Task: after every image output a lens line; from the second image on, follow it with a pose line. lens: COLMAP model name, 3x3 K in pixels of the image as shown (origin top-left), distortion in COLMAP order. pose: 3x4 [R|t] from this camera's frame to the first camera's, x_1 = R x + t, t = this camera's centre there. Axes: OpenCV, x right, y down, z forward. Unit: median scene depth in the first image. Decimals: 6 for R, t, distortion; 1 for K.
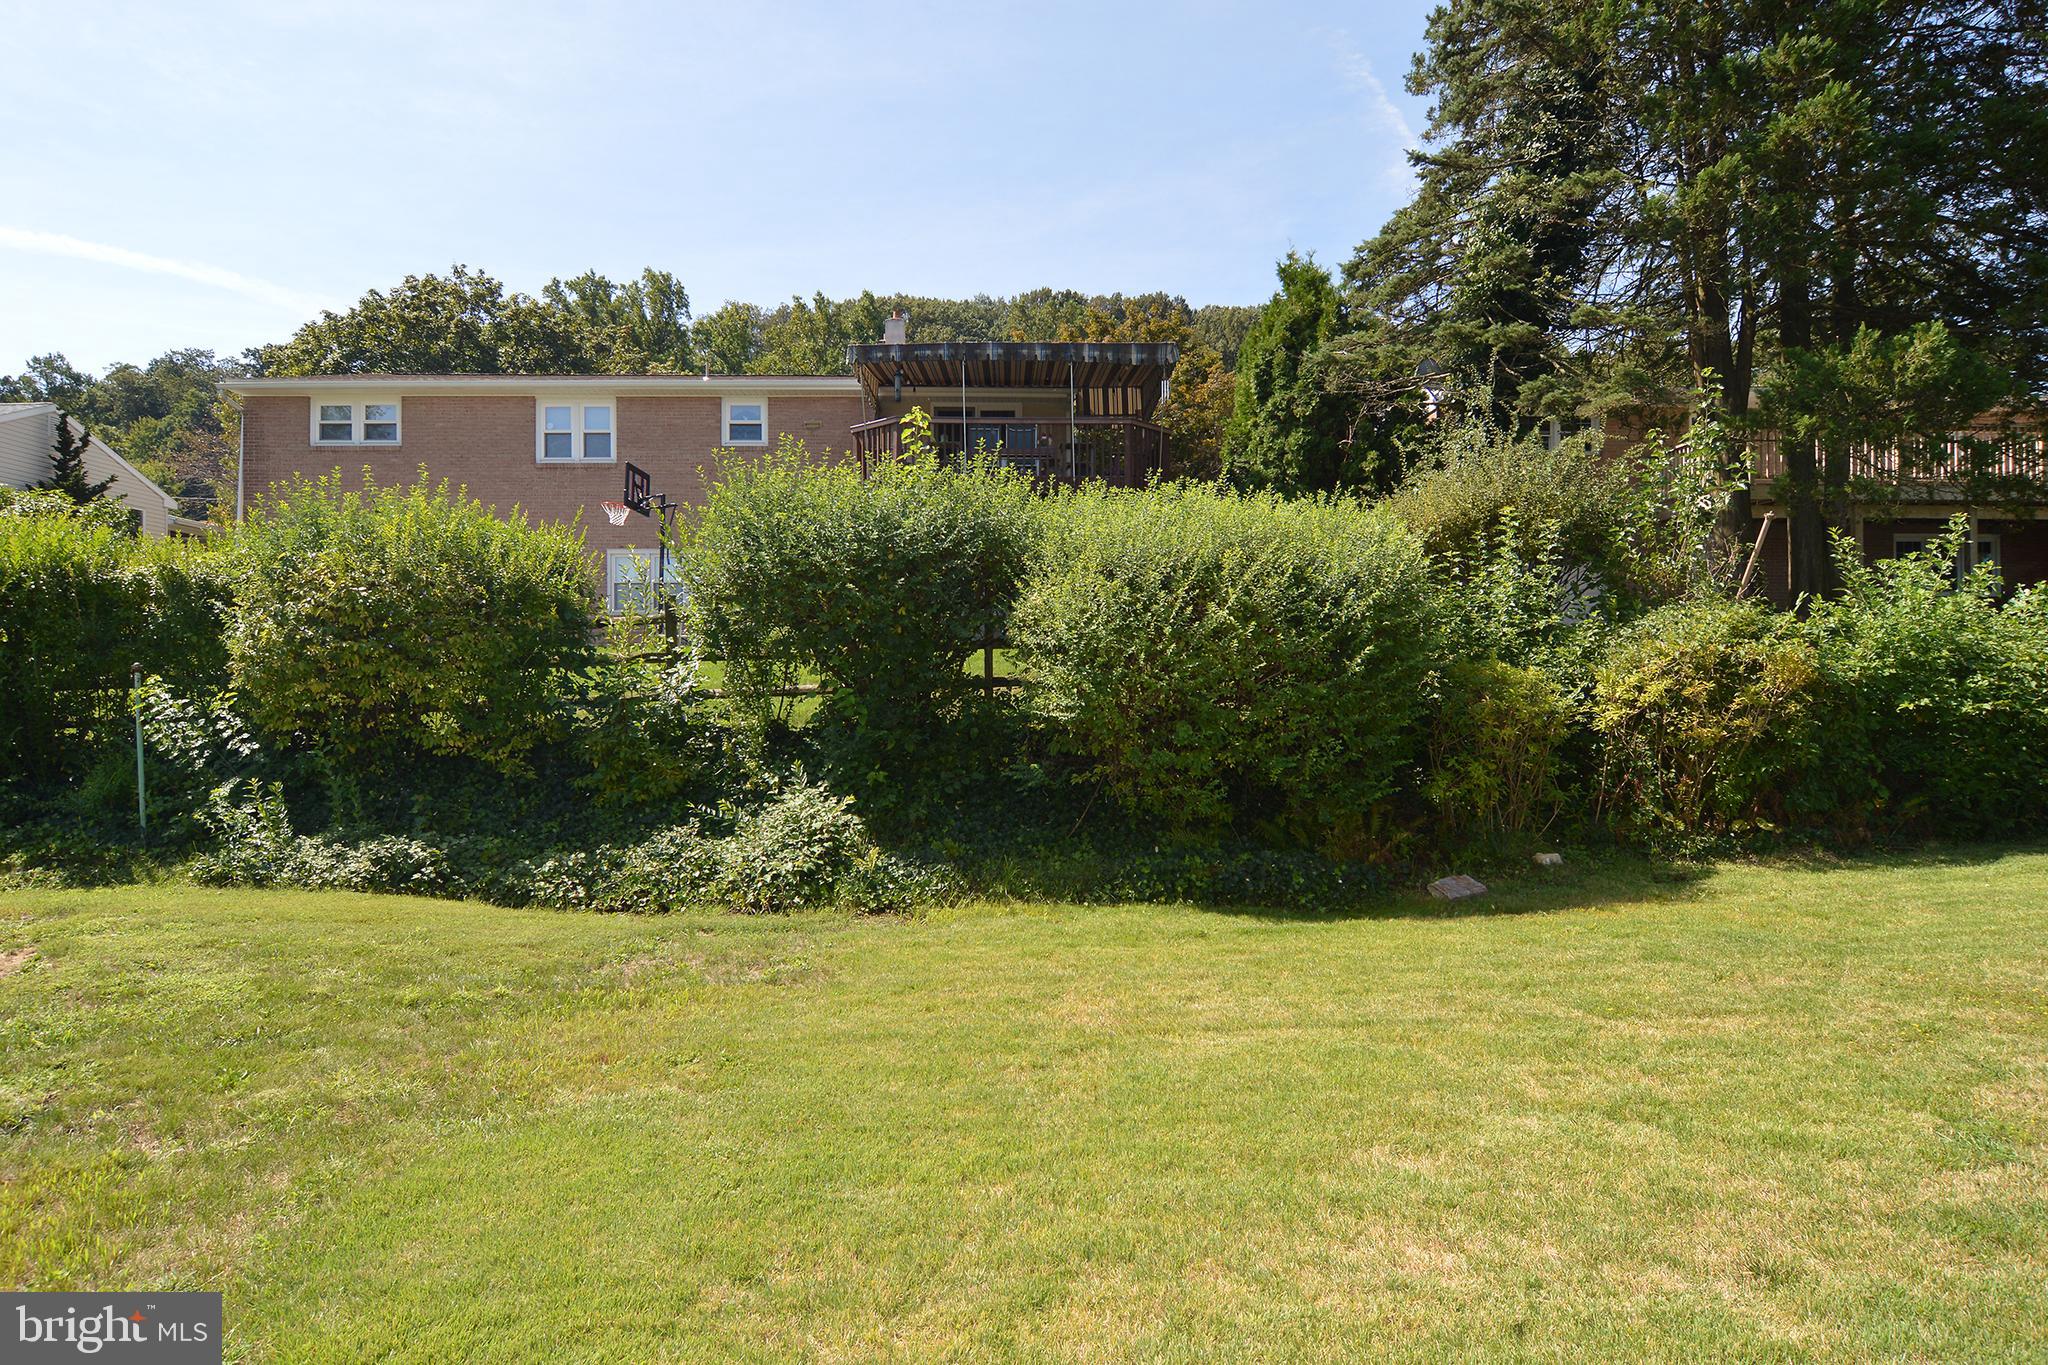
lens RADIAL K [[1126.7, 0, 1027.4], [0, 1126.7, 670.9], [0, 0, 1]] dist [-0.008397, -0.006025]
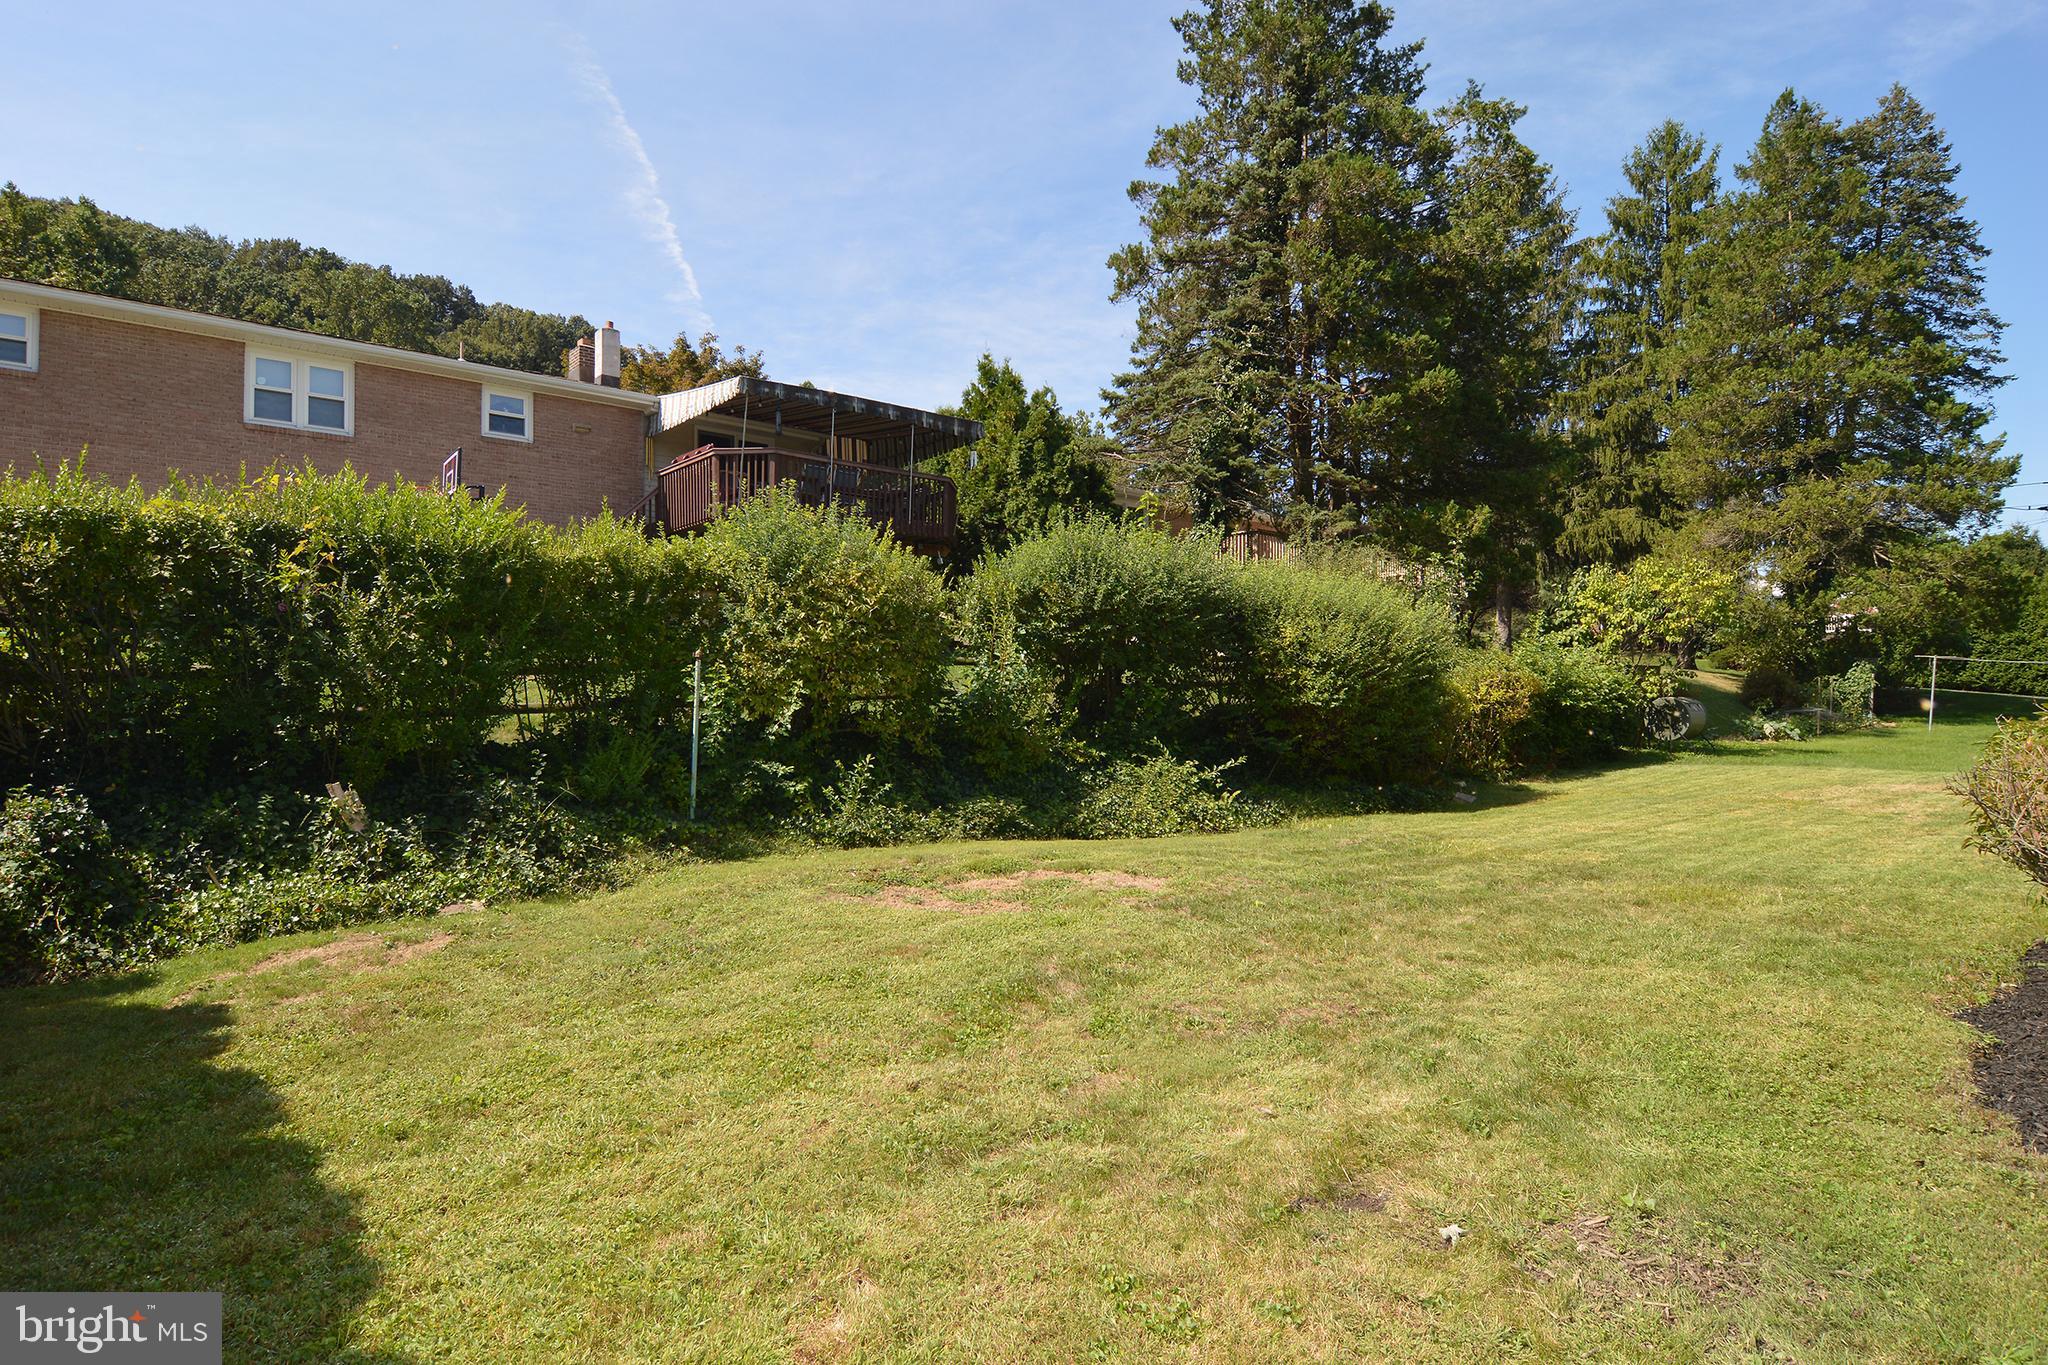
lens RADIAL K [[1126.7, 0, 1025.8], [0, 1126.7, 704.3], [0, 0, 1]] dist [-0.008397, -0.006025]
pose [[0.790812, 0.011551, 0.611950, -0.504440], [-0.013566, 0.999907, -0.001343, 0.019445], [-0.611909, -0.007240, 0.790895, -0.019572]]
